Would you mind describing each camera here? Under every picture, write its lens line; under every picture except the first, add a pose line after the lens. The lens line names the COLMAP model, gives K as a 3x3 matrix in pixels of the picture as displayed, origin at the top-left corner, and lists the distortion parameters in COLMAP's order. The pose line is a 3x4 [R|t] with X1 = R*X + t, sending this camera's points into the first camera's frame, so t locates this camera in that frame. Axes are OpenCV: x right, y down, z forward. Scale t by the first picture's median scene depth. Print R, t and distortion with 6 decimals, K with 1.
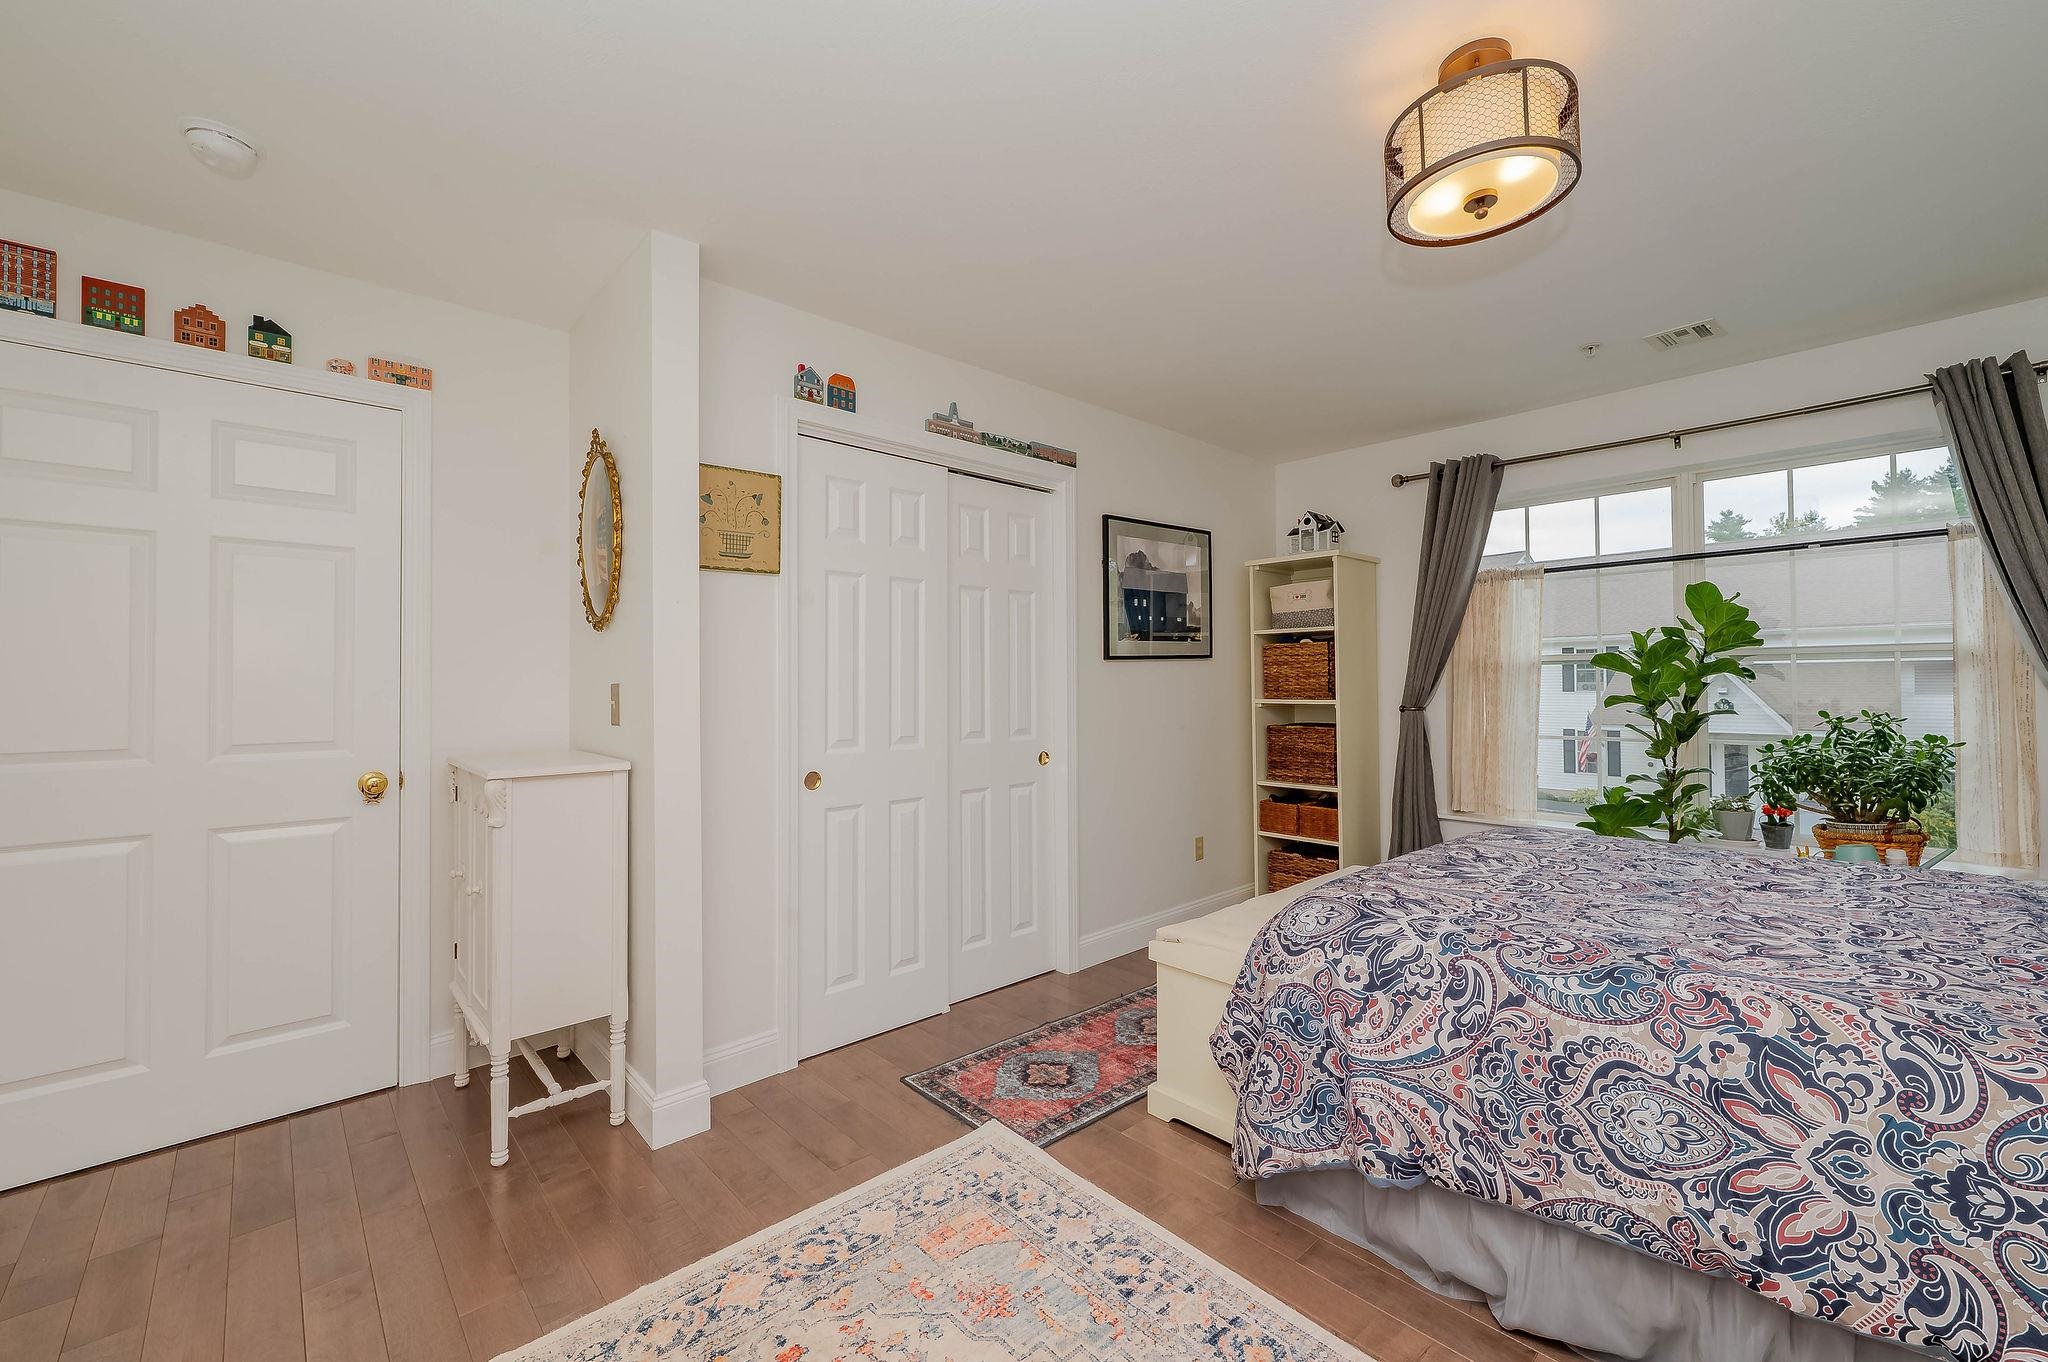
lens RADIAL K [[819.7, 0, 1026.3], [0, 819.7, 654.2], [0, 0, 1]] dist [-0.002782, -0.000310]
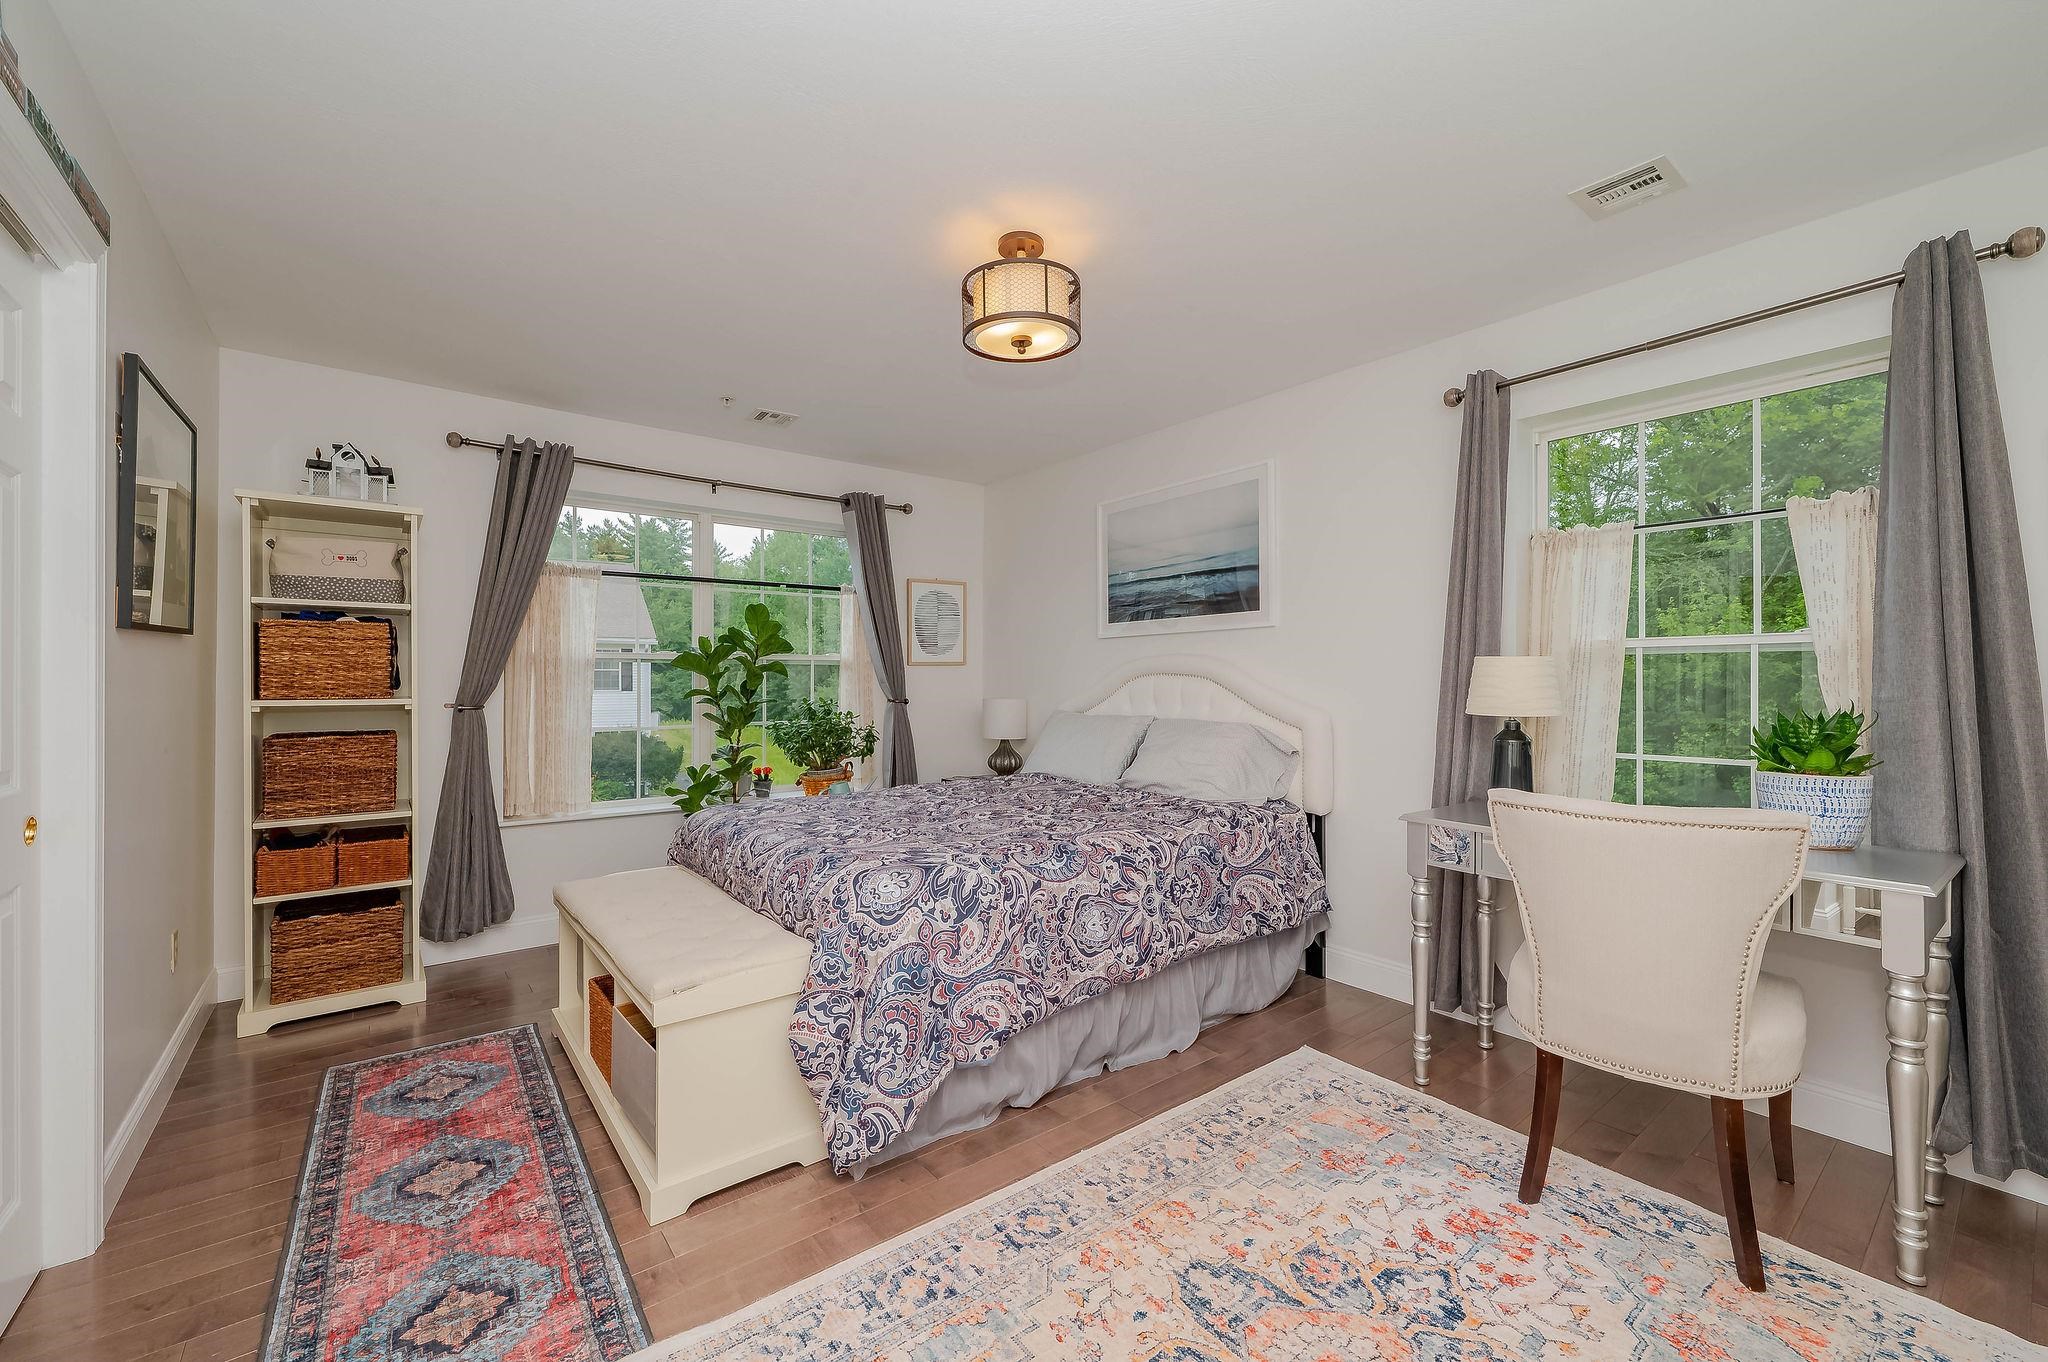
lens RADIAL K [[810.1, 0, 1033.1], [0, 810.1, 663.2], [0, 0, 1]] dist [-0.000721, -0.000036]
pose [[0.078078, 0.026243, 0.996602, -0.801217], [-0.036600, 0.999055, -0.023440, 0.042305], [-0.996275, -0.034646, 0.078964, 0.795519]]
